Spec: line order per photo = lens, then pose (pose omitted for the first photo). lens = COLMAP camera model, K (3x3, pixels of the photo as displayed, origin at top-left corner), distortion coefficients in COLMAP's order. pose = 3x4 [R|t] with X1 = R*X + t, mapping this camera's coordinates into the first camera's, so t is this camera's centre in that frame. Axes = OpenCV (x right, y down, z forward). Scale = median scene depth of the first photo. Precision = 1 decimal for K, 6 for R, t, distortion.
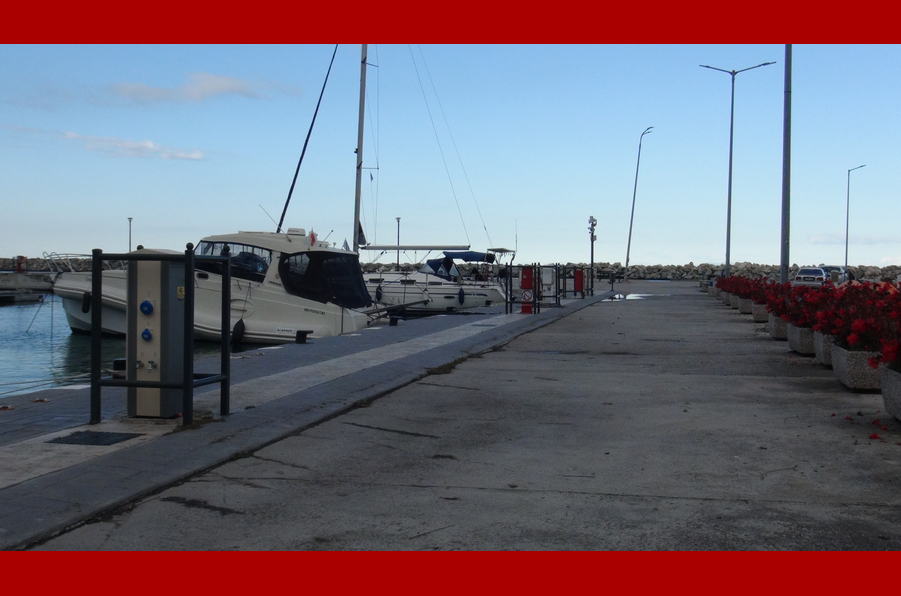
lens RADIAL K [[993.7, 0, 449.4], [0, 993.7, 349.0], [0, 0, 1]] dist [-0.136151, 0.386305]
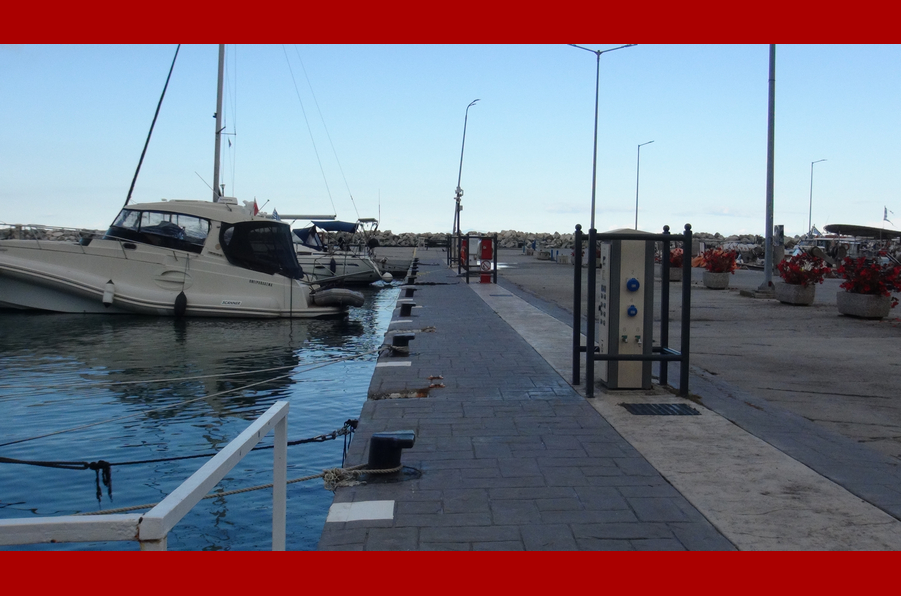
lens RADIAL K [[1004.9, 0, 436.1], [0, 1004.9, 298.0], [0, 0, 1]] dist [-0.010335, -0.001193]
pose [[0.971321, -0.012153, 0.237462, -0.138830], [0.016740, 0.999710, -0.017310, -0.002313], [-0.237183, 0.020789, 0.971243, 0.000952]]
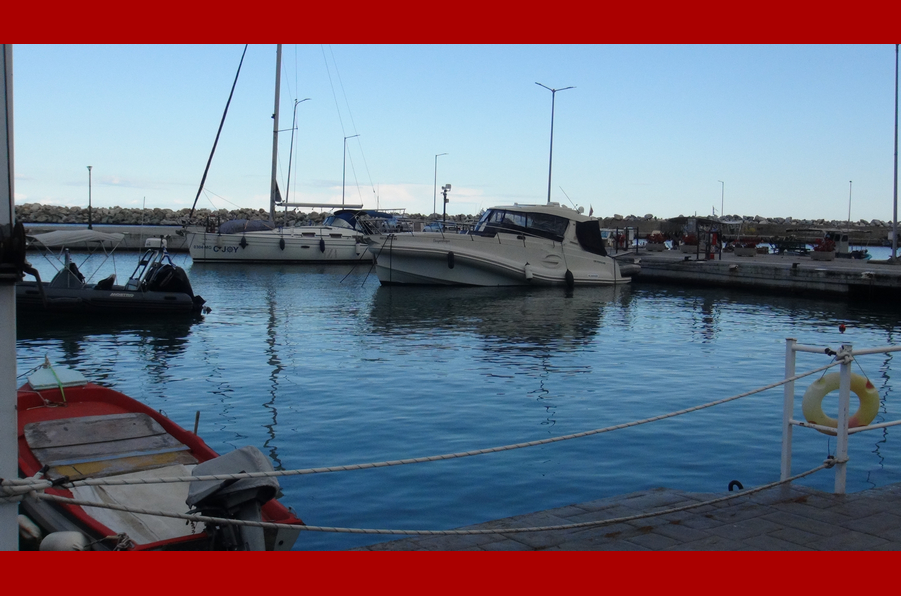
lens RADIAL K [[993.7, 0, 449.4], [0, 993.7, 349.0], [0, 0, 1]] dist [-0.136151, 0.386305]
pose [[0.663743, -0.091900, 0.742293, -0.932759], [0.044897, 0.995529, 0.083106, -0.028705], [-0.746612, -0.021834, 0.664902, 0.136263]]
